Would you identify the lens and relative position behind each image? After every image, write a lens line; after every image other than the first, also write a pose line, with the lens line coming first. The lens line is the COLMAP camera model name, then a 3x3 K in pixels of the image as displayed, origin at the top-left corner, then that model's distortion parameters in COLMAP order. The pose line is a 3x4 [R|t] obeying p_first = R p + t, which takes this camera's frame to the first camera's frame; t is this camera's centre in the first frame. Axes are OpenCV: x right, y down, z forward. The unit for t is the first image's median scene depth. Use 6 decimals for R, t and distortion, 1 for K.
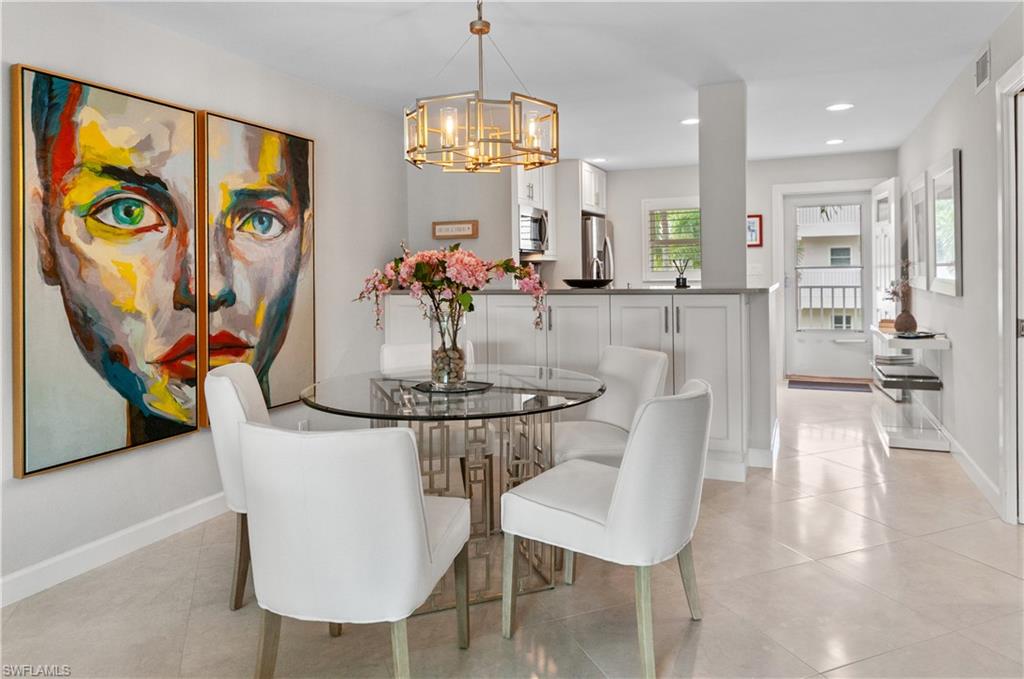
lens RADIAL K [[670.7, 0, 527.4], [0, 670.7, 281.4], [0, 0, 1]] dist [0.014566, -0.003200]
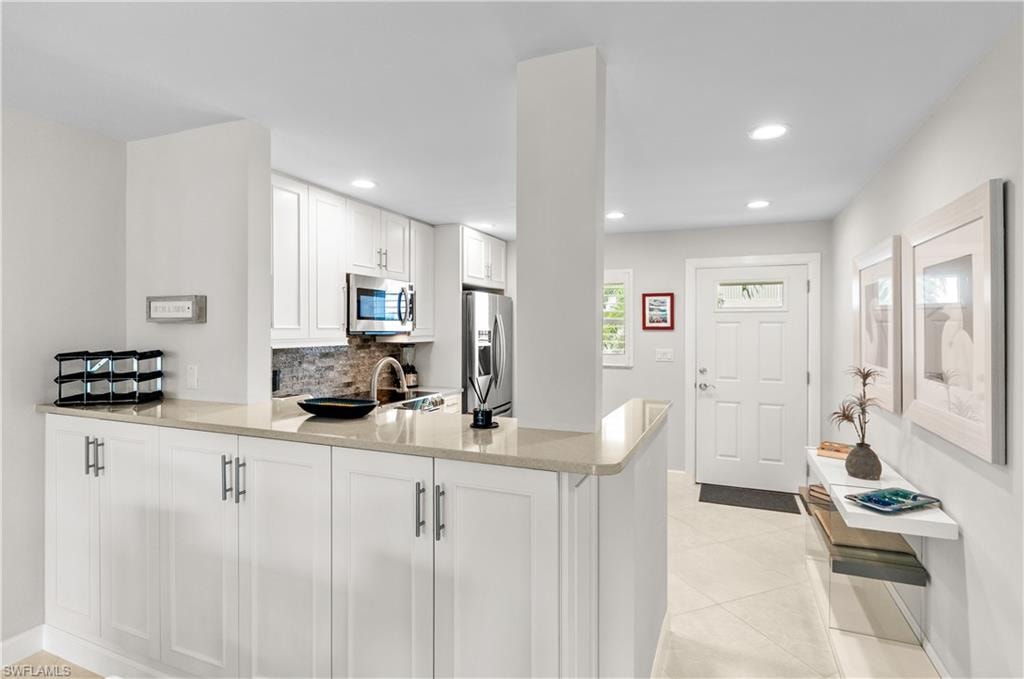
lens RADIAL K [[509.4, 0, 523.0], [0, 509.4, 328.6], [0, 0, 1]] dist [-0.001280, -0.001137]
pose [[0.999787, 0.020240, 0.004039, 0.306459], [-0.020170, 0.999656, -0.016748, -0.077191], [-0.004377, 0.016663, 0.999852, 0.690200]]
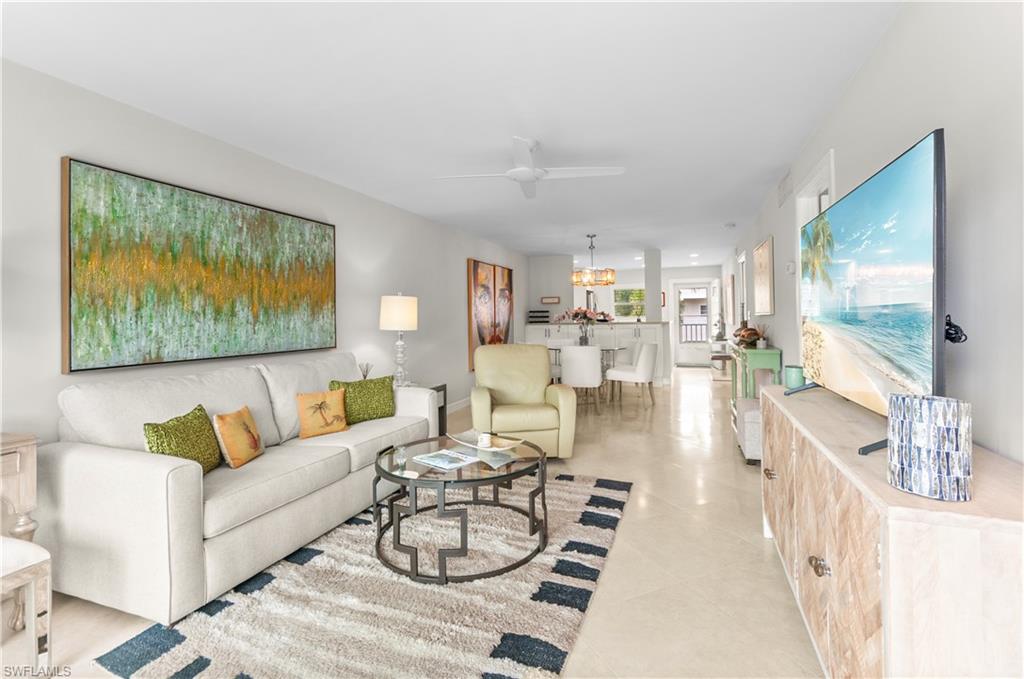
lens RADIAL K [[465.7, 0, 508.7], [0, 465.7, 313.8], [0, 0, 1]] dist [0.001176, -0.000796]
pose [[0.999661, 0.001719, 0.025994, -0.432186], [-0.000946, 0.999557, -0.029750, 0.041088], [-0.026033, 0.029715, 0.999219, -1.105822]]
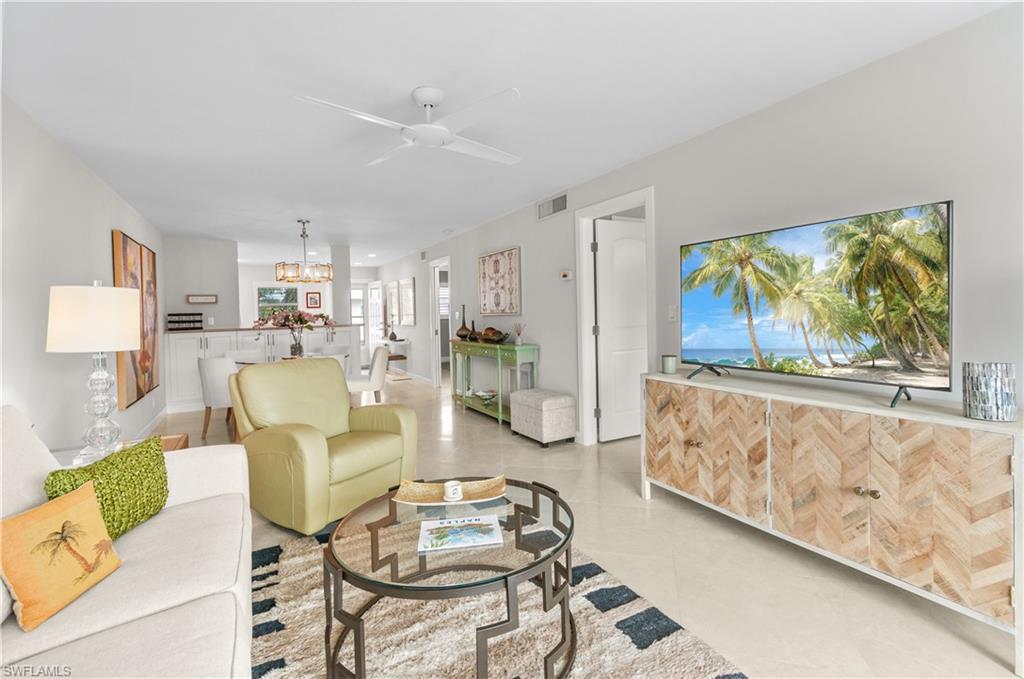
lens RADIAL K [[465.7, 0, 517.1], [0, 465.7, 323.3], [0, 0, 1]] dist [0.001176, -0.000796]
pose [[0.621316, -0.023969, 0.783193, -0.817403], [0.034004, 0.999415, 0.003611, 0.026935], [-0.782822, 0.024388, 0.621768, -0.759556]]
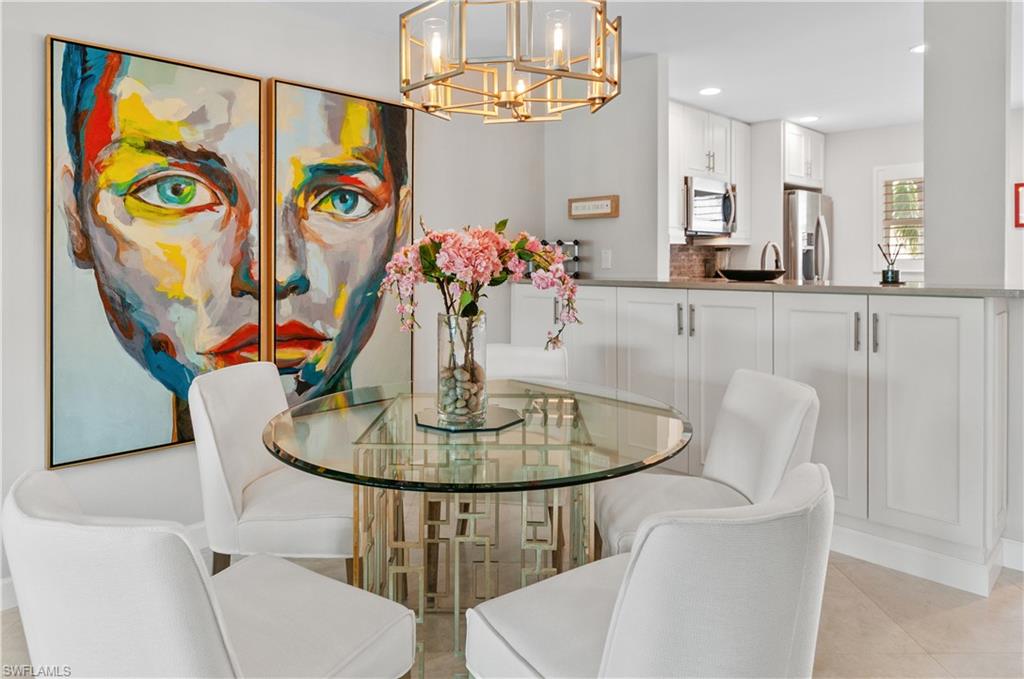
lens RADIAL K [[662.8, 0, 504.5], [0, 662.8, 270.2], [0, 0, 1]] dist [0.002038, 0.004640]
pose [[0.927127, 0.016757, -0.374373, 0.136766], [-0.014315, 0.999854, 0.009301, -0.006560], [0.374475, -0.003264, 0.927231, 0.260950]]
